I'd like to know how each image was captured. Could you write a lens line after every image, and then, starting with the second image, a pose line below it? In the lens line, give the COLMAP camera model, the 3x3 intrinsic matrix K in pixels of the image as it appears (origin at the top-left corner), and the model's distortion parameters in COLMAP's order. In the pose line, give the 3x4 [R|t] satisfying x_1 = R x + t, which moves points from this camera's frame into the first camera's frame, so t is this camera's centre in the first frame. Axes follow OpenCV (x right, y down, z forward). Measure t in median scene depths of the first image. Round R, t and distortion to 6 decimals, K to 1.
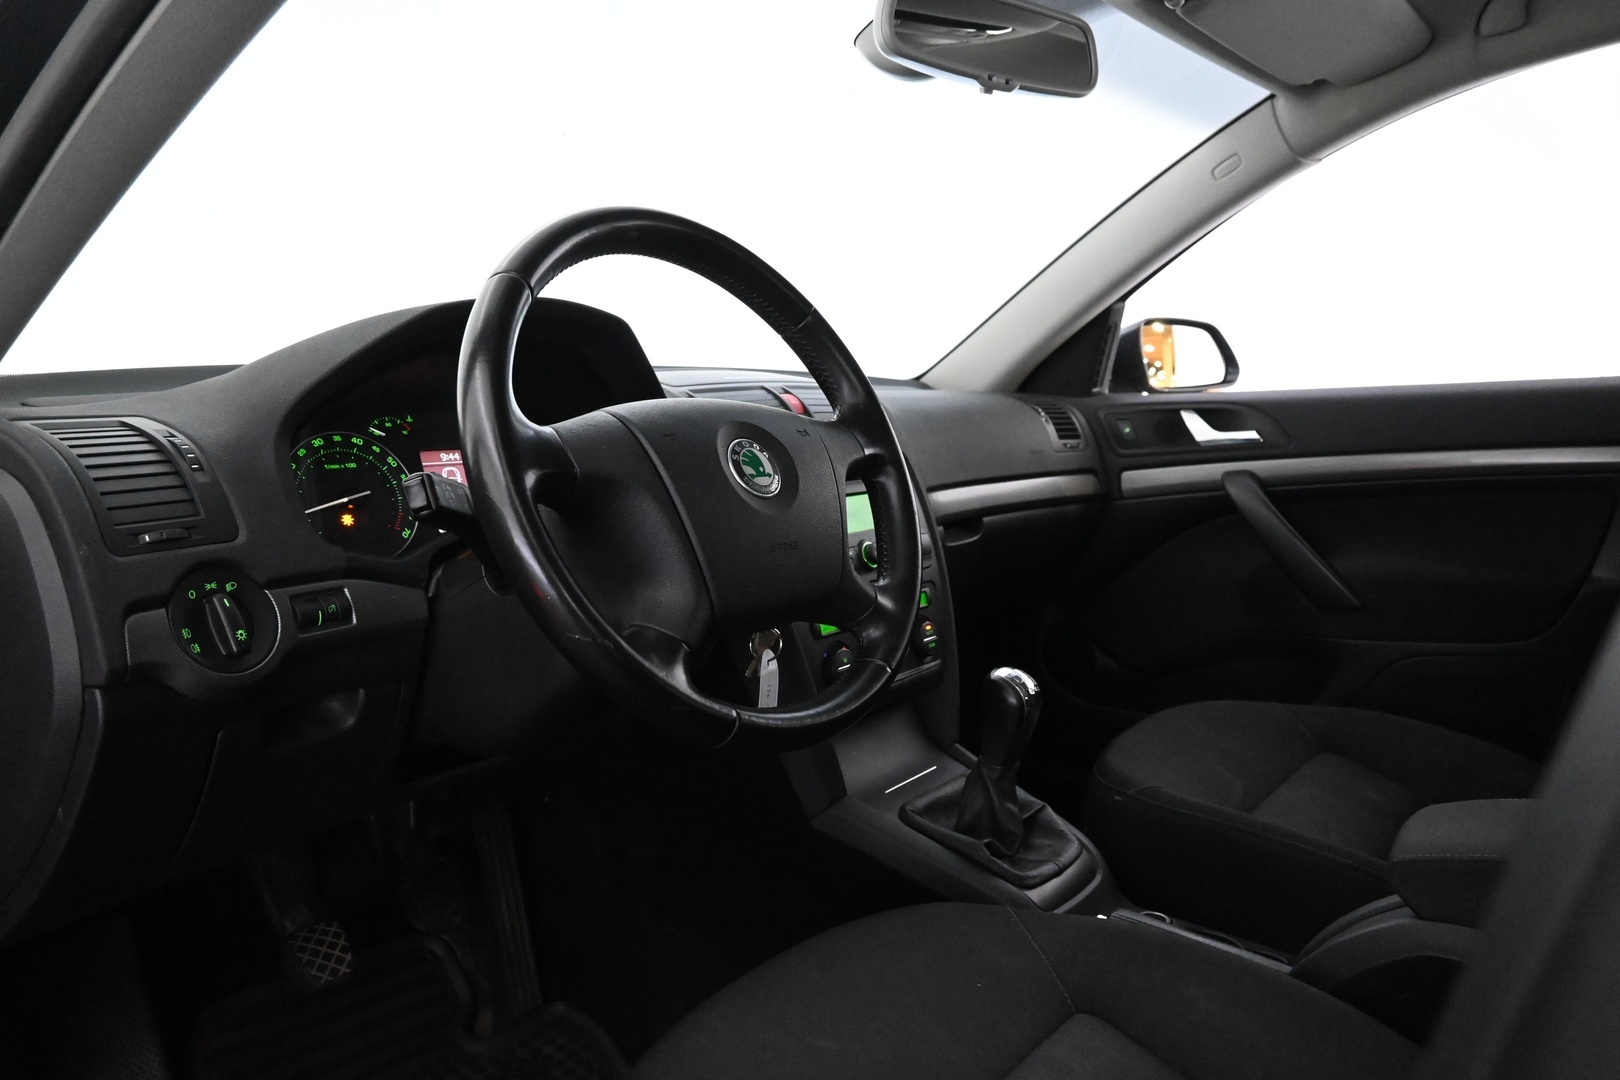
lens RADIAL K [[1106.5, 0, 816.9], [0, 1106.5, 536.0], [0, 0, 1]] dist [0.000199, 0.000573]
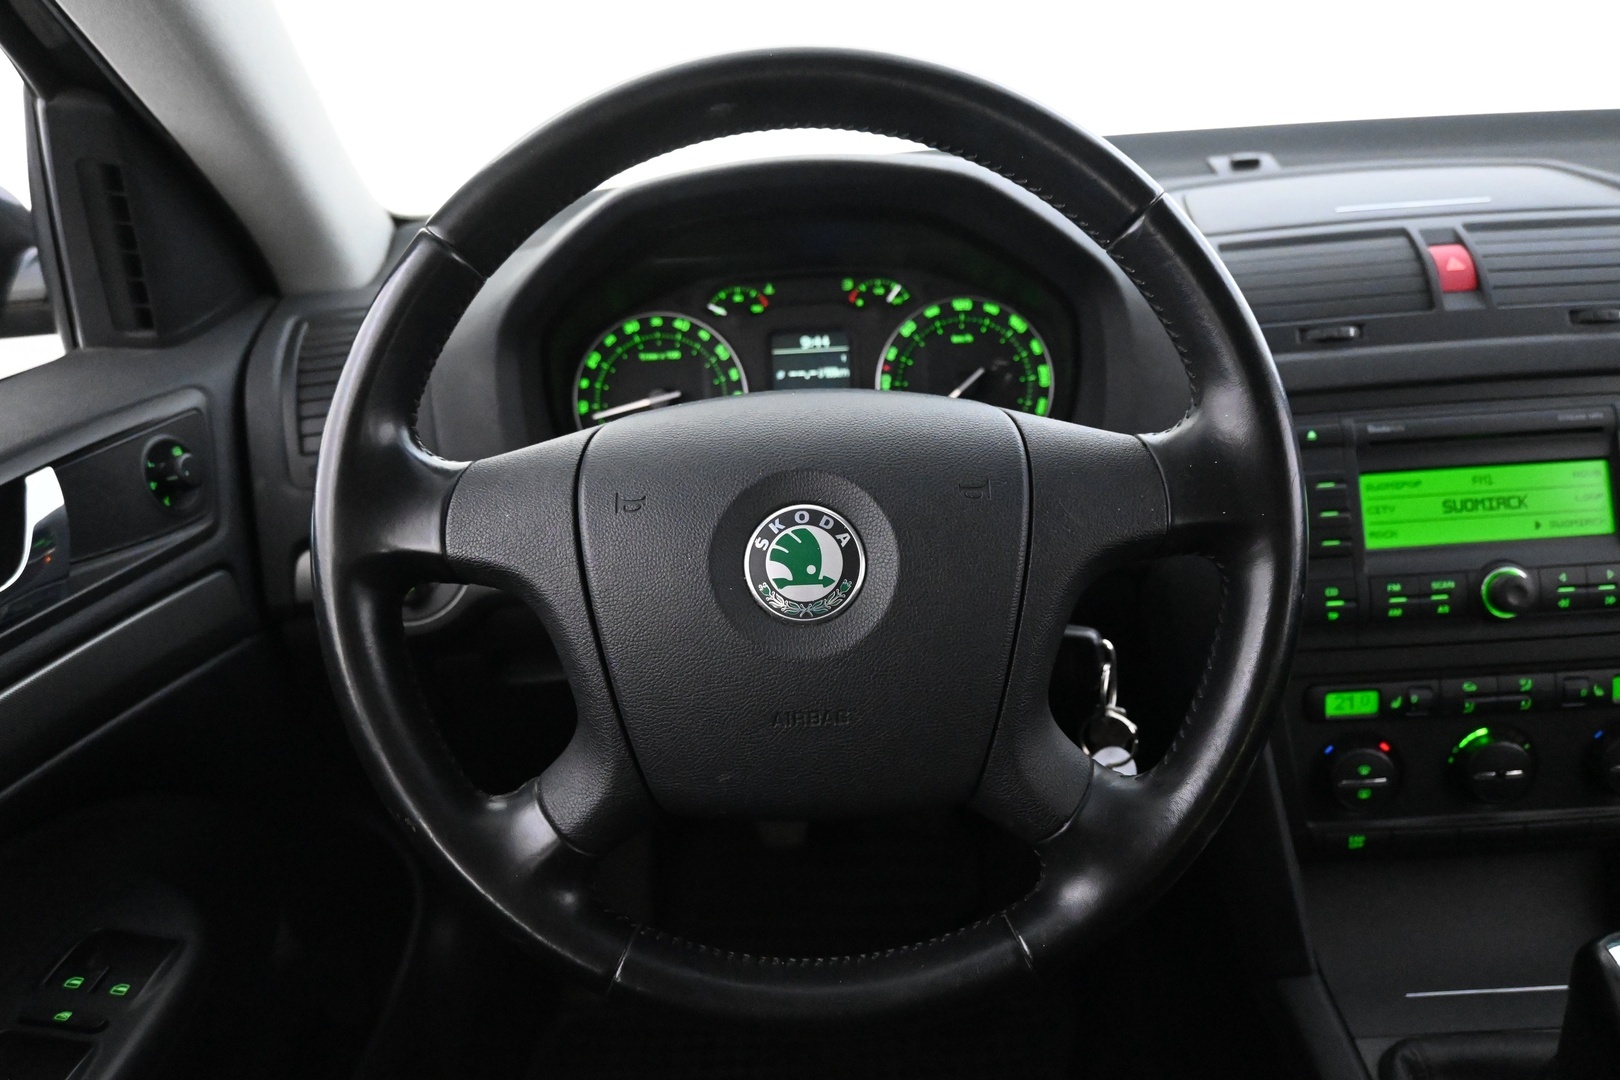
lens RADIAL K [[1188.7, 0, 811.2], [0, 1188.7, 539.6], [0, 0, 1]] dist [-0.003908, -0.007953]
pose [[0.628773, 0.276068, -0.726933, 0.296283], [-0.048128, 0.946879, 0.317968, -0.206700], [0.776098, -0.164943, 0.608659, 0.501042]]
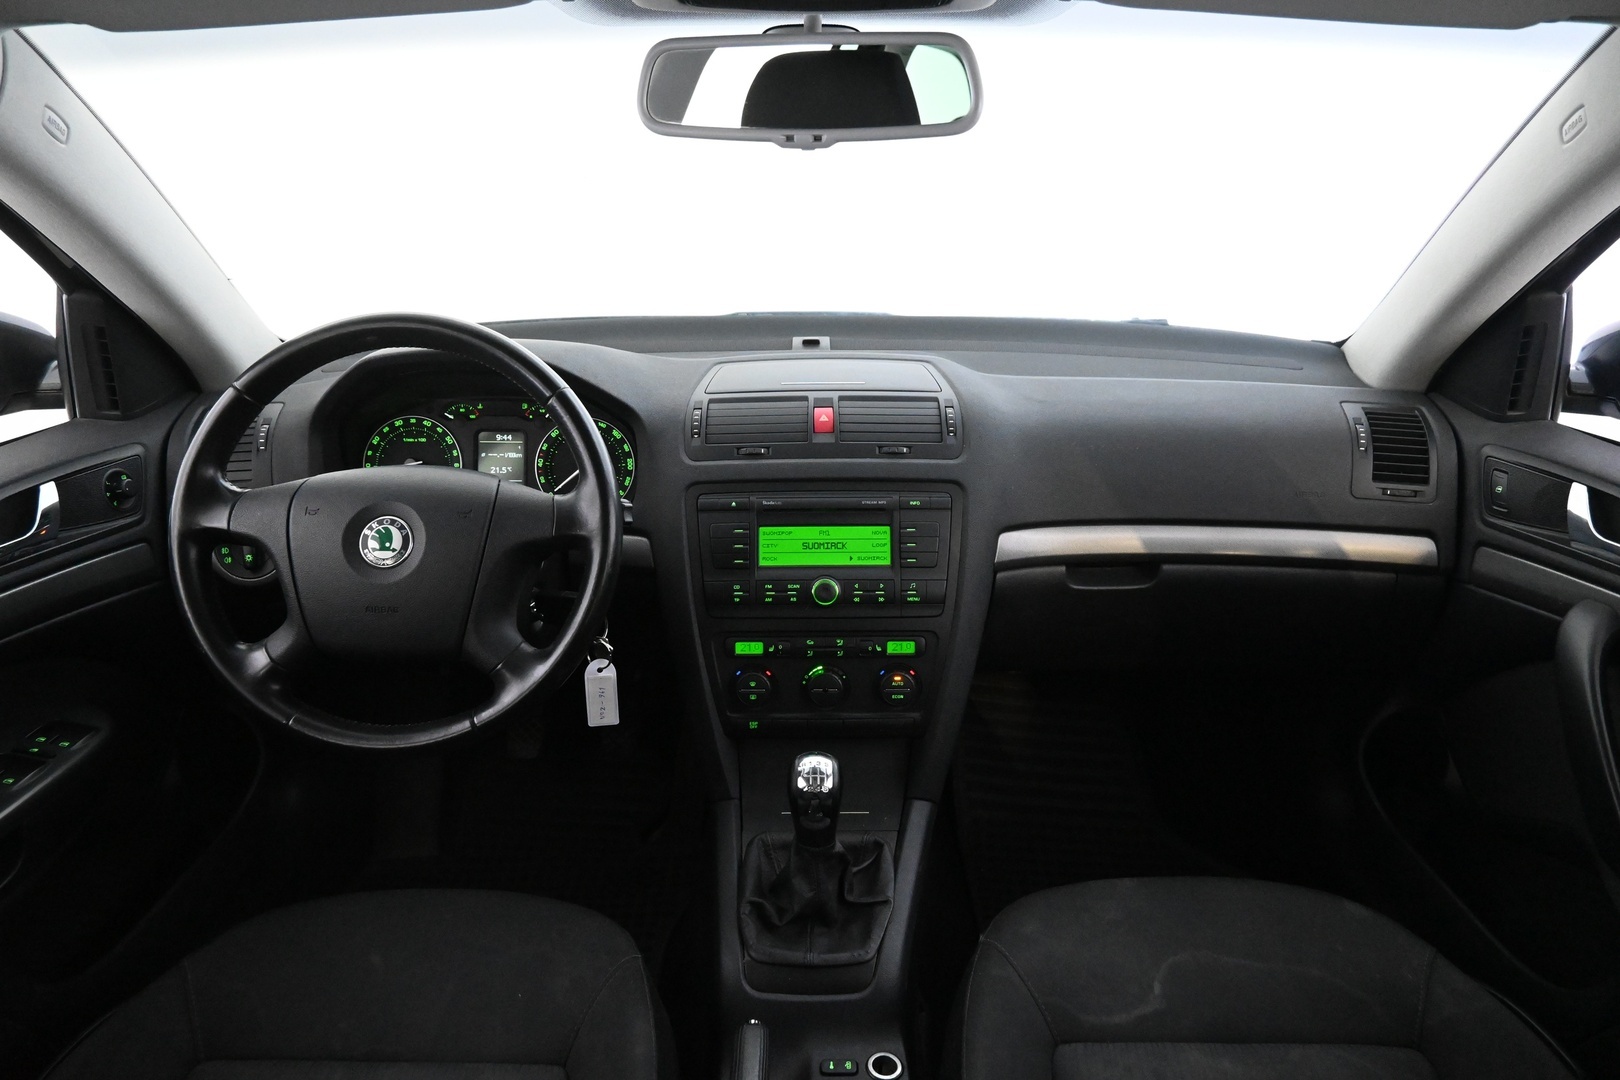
lens RADIAL K [[1106.5, 0, 811.5], [0, 1106.5, 540.9], [0, 0, 1]] dist [0.000199, 0.000573]
pose [[0.631055, 0.273811, -0.725808, 0.914780], [-0.109304, 0.957686, 0.266252, -0.354497], [0.767999, -0.088686, 0.634281, 0.447565]]
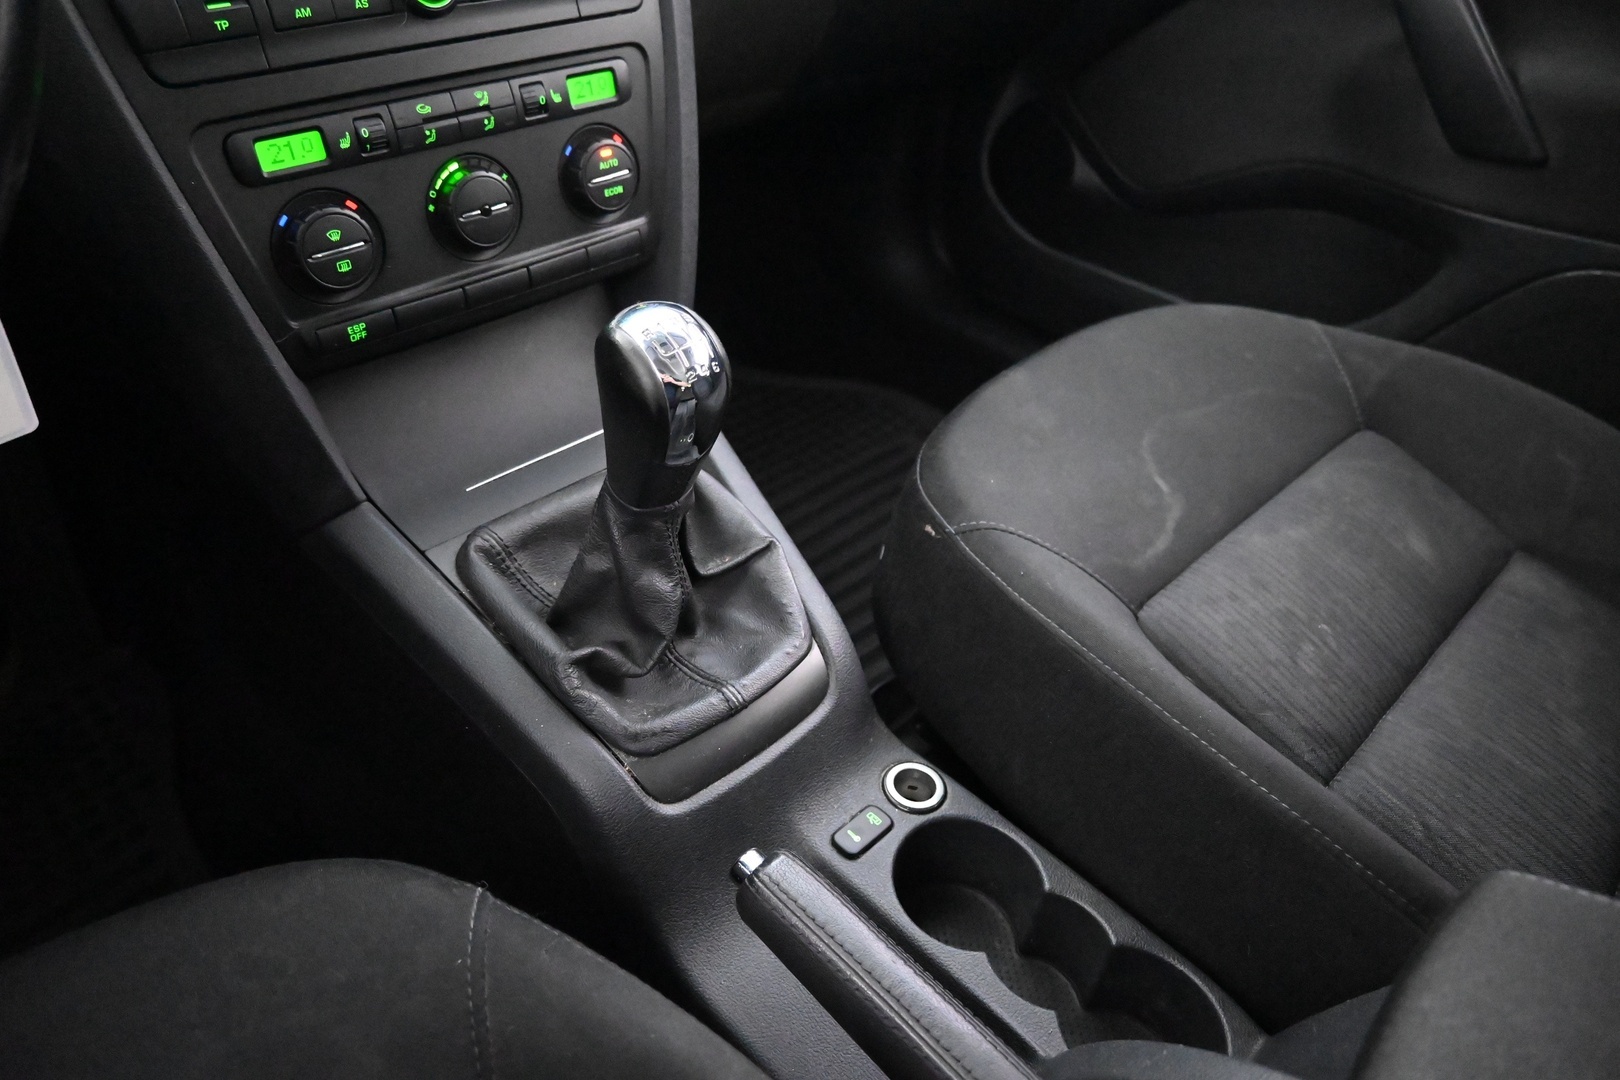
lens RADIAL K [[1106.5, 0, 810.9], [0, 1106.5, 537.5], [0, 0, 1]] dist [0.000199, 0.000573]
pose [[0.992518, 0.117533, -0.033074, 0.287278], [-0.084553, 0.857046, 0.508254, -0.032753], [0.088083, -0.501655, 0.860572, 0.657388]]
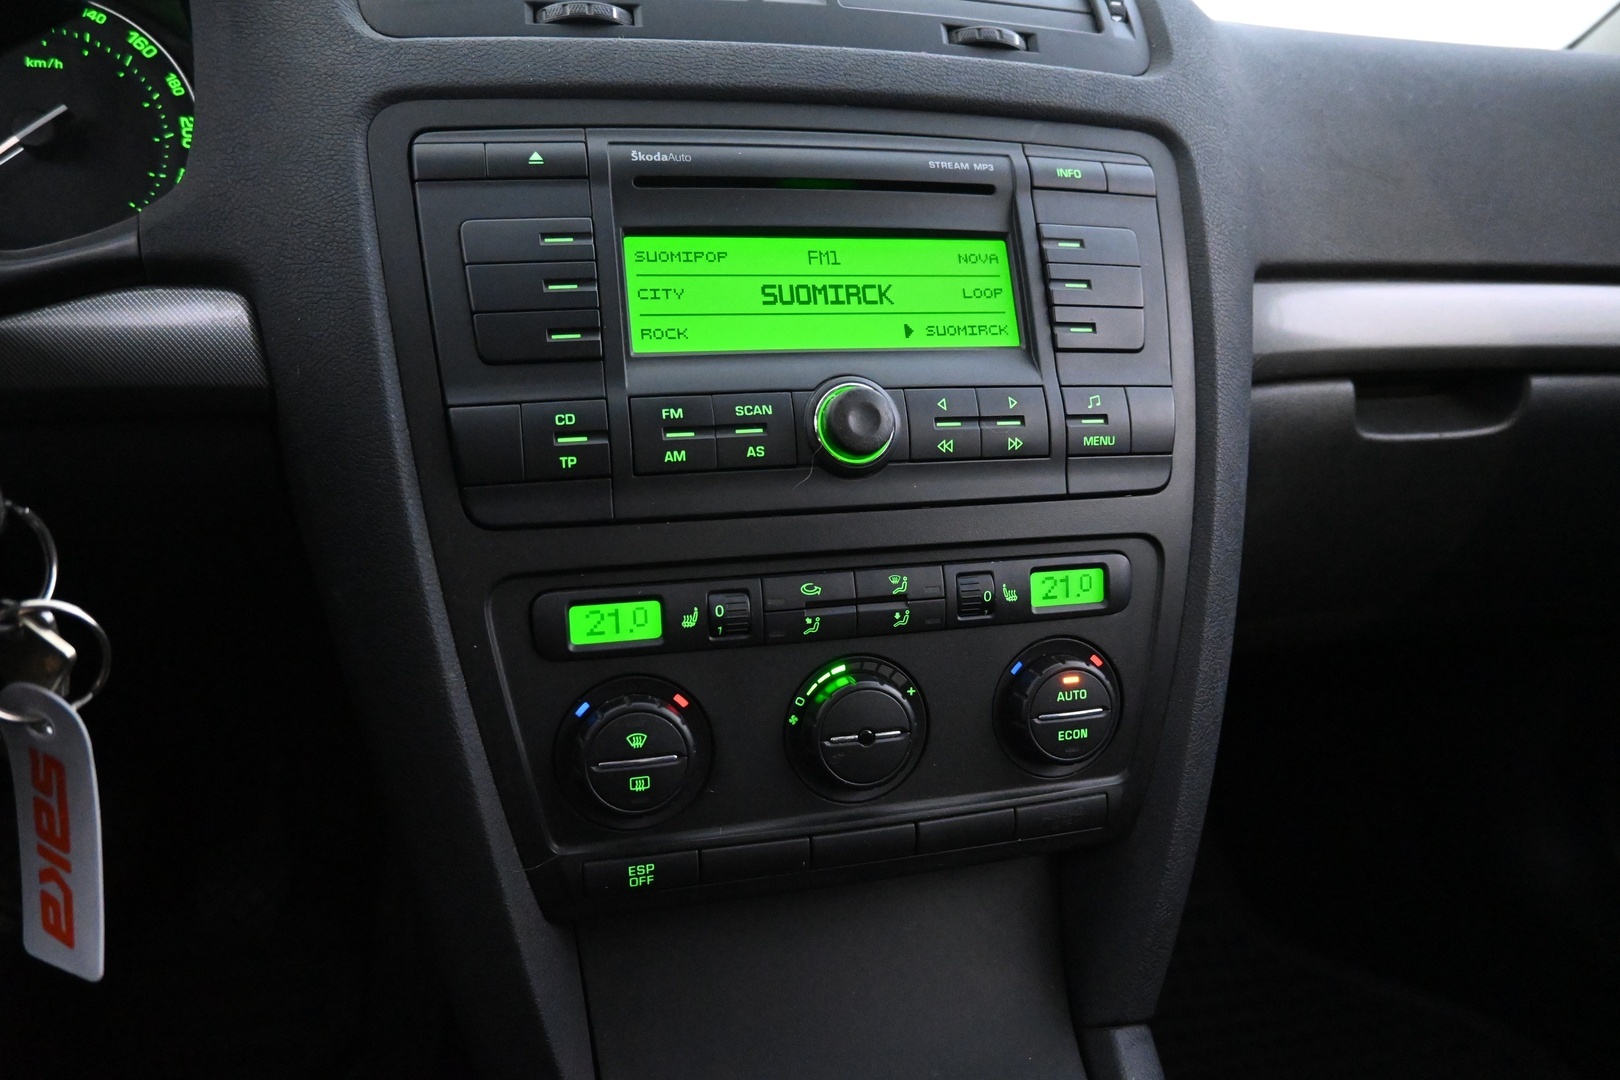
lens RADIAL K [[1106.5, 0, 809.4], [0, 1106.5, 542.2], [0, 0, 1]] dist [0.000199, 0.000573]
pose [[0.812430, 0.195936, -0.549151, 0.265442], [-0.108621, 0.976218, 0.187616, -0.009918], [0.572851, -0.092775, 0.814392, 0.898445]]
